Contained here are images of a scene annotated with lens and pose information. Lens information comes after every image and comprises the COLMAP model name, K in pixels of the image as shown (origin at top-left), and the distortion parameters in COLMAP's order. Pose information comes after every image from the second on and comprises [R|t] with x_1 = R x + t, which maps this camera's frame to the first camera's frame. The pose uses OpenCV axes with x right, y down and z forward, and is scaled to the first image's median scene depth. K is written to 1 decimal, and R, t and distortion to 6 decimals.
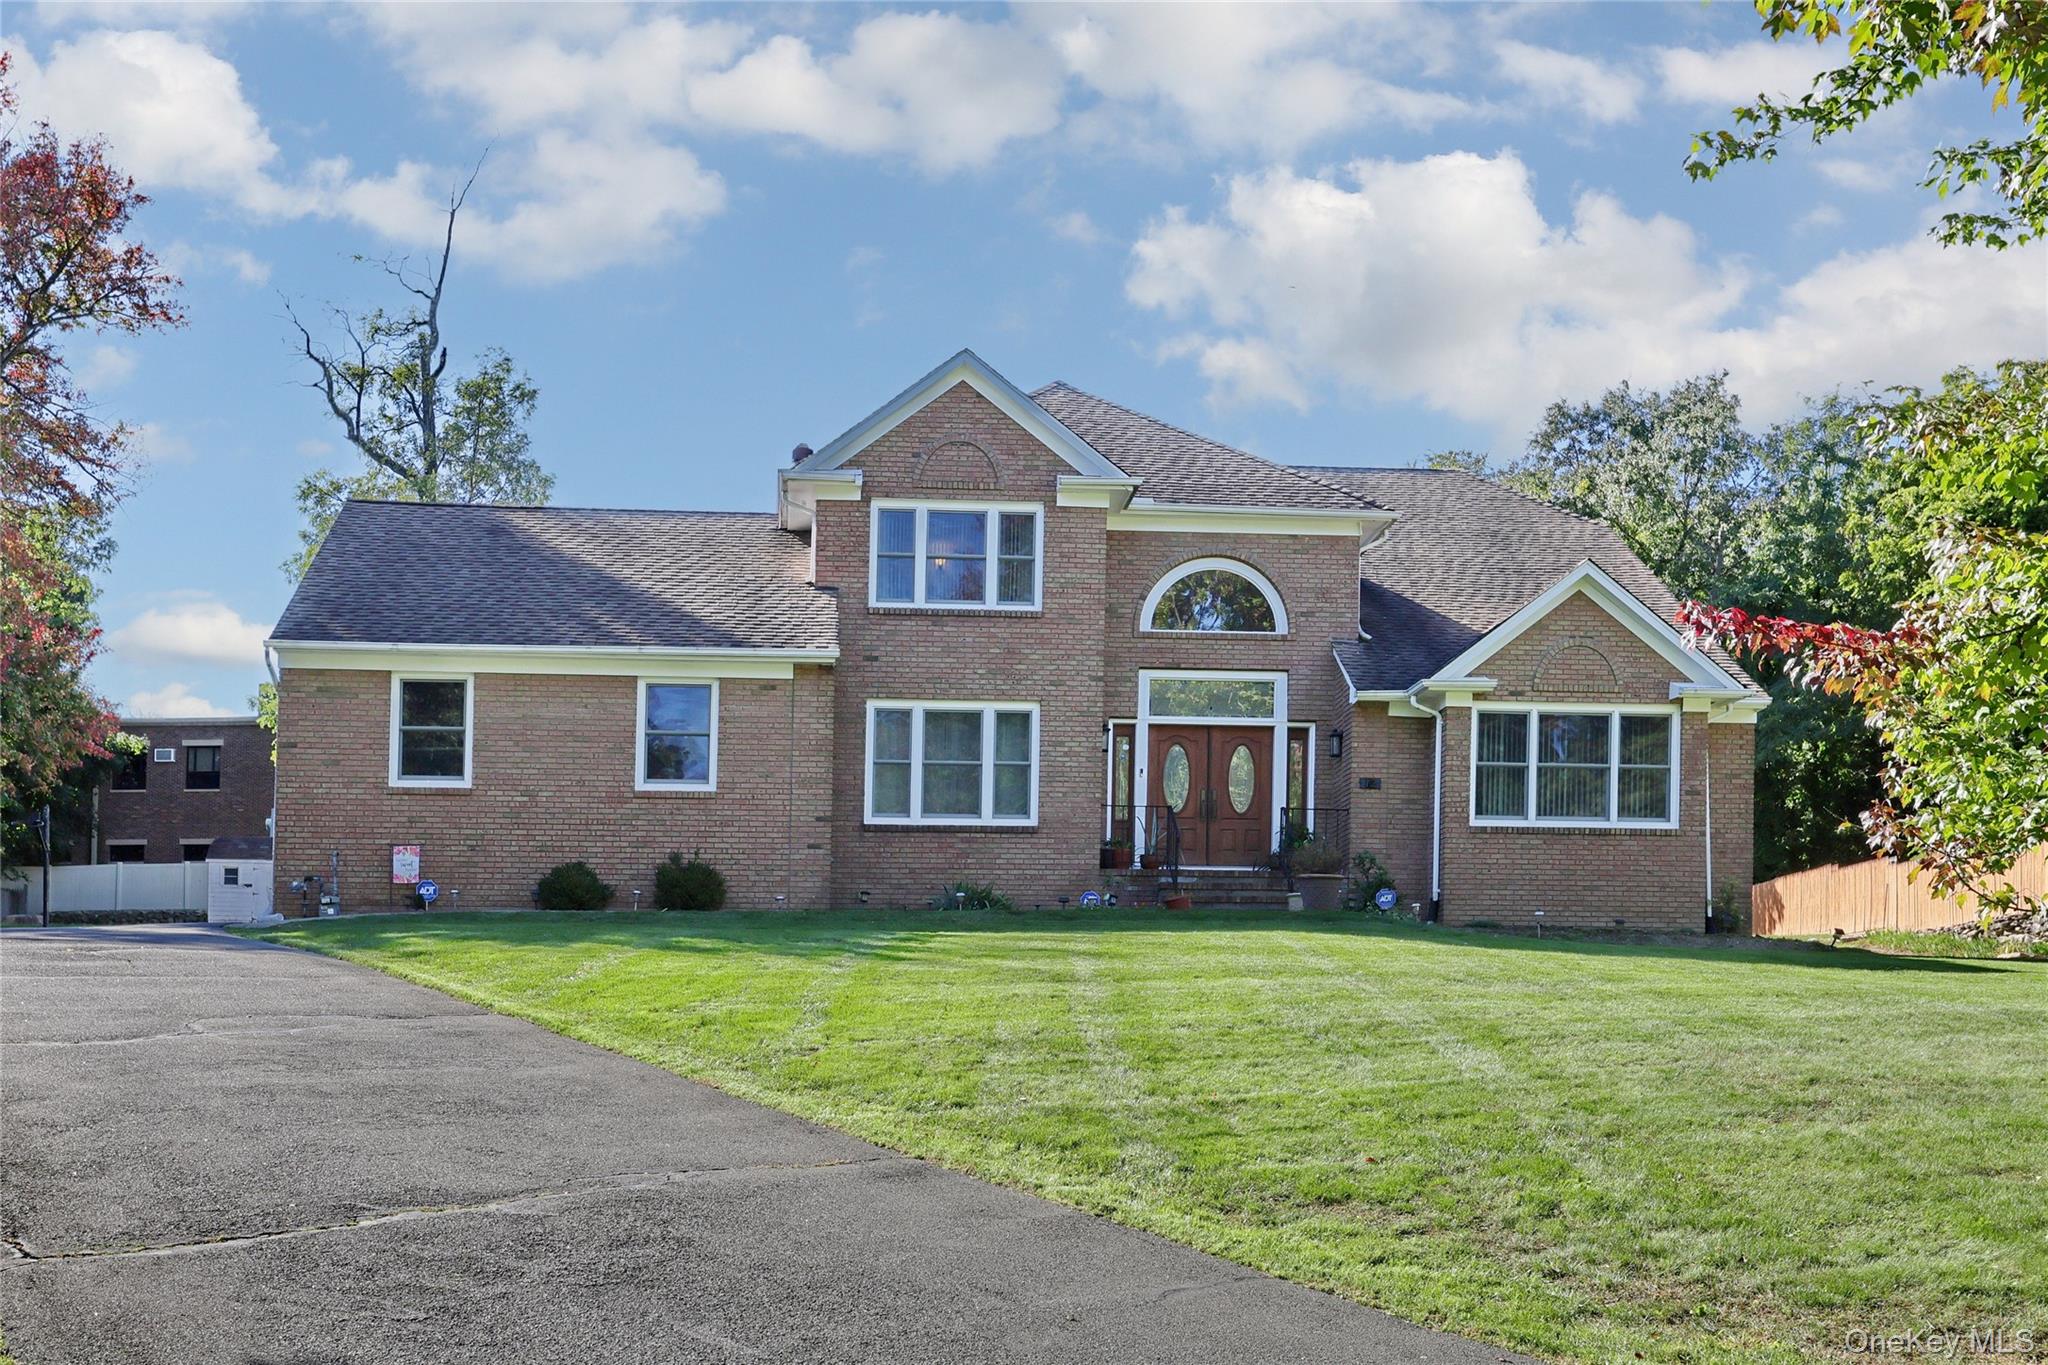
lens RADIAL K [[3507.0, 0, 1024.0], [0, 3507.0, 682.5], [0, 0, 1]] dist [-0.702894, 0.001350]
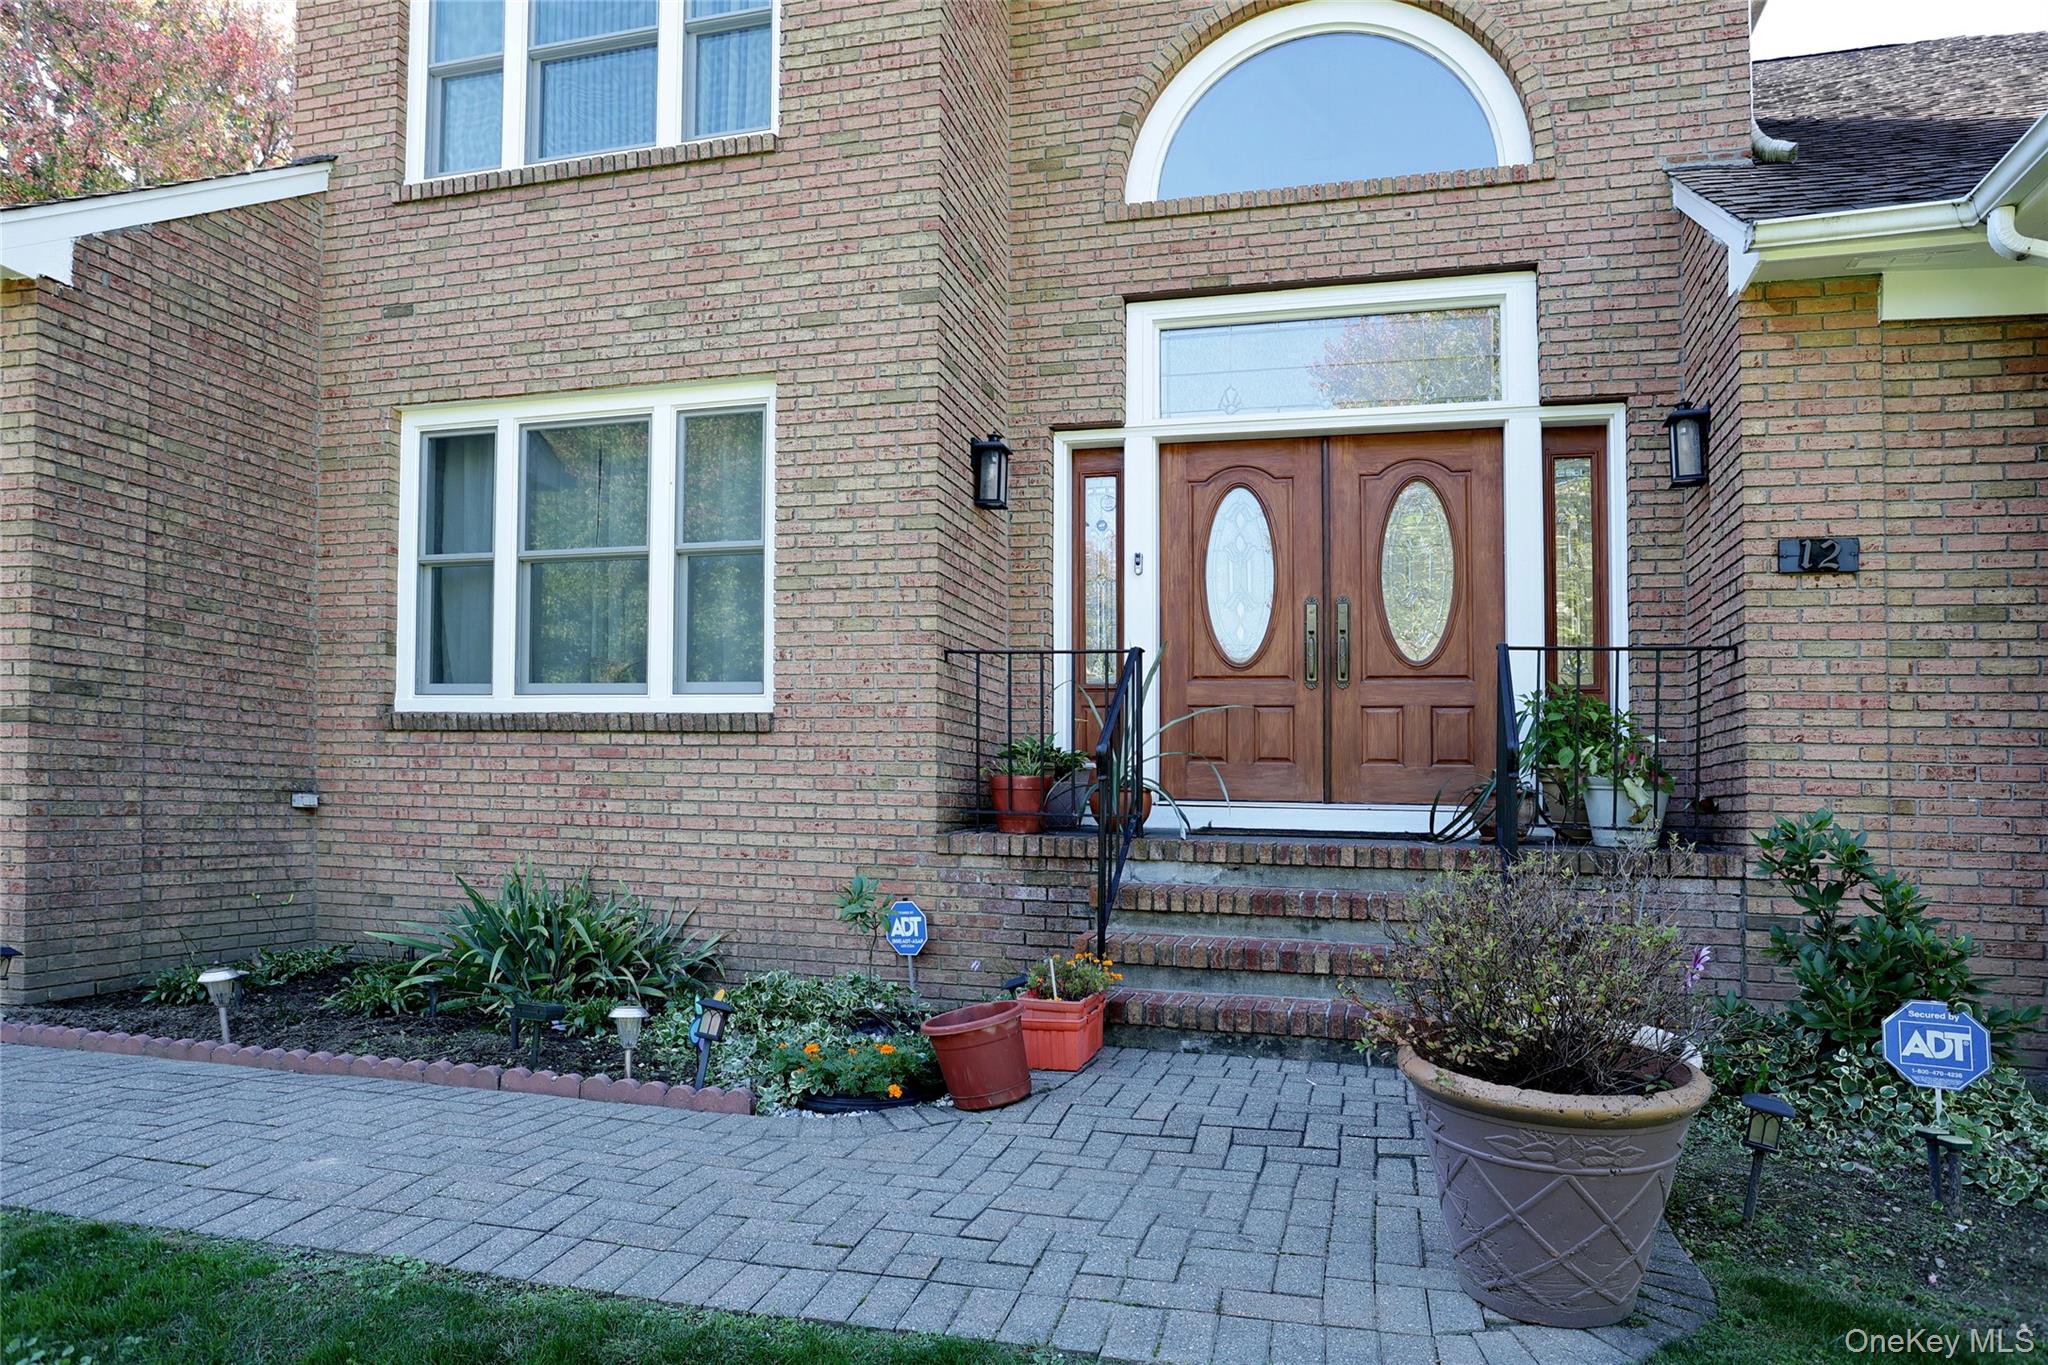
lens RADIAL K [[1291.0, 0, 1025.6], [0, 1291.0, 643.9], [0, 0, 1]] dist [-0.095271, 0.064629]
pose [[0.909643, -0.027409, -0.414486, 0.082303], [0.039706, 0.998989, 0.021078, 0.031469], [0.413490, -0.035631, 0.909811, 0.874715]]
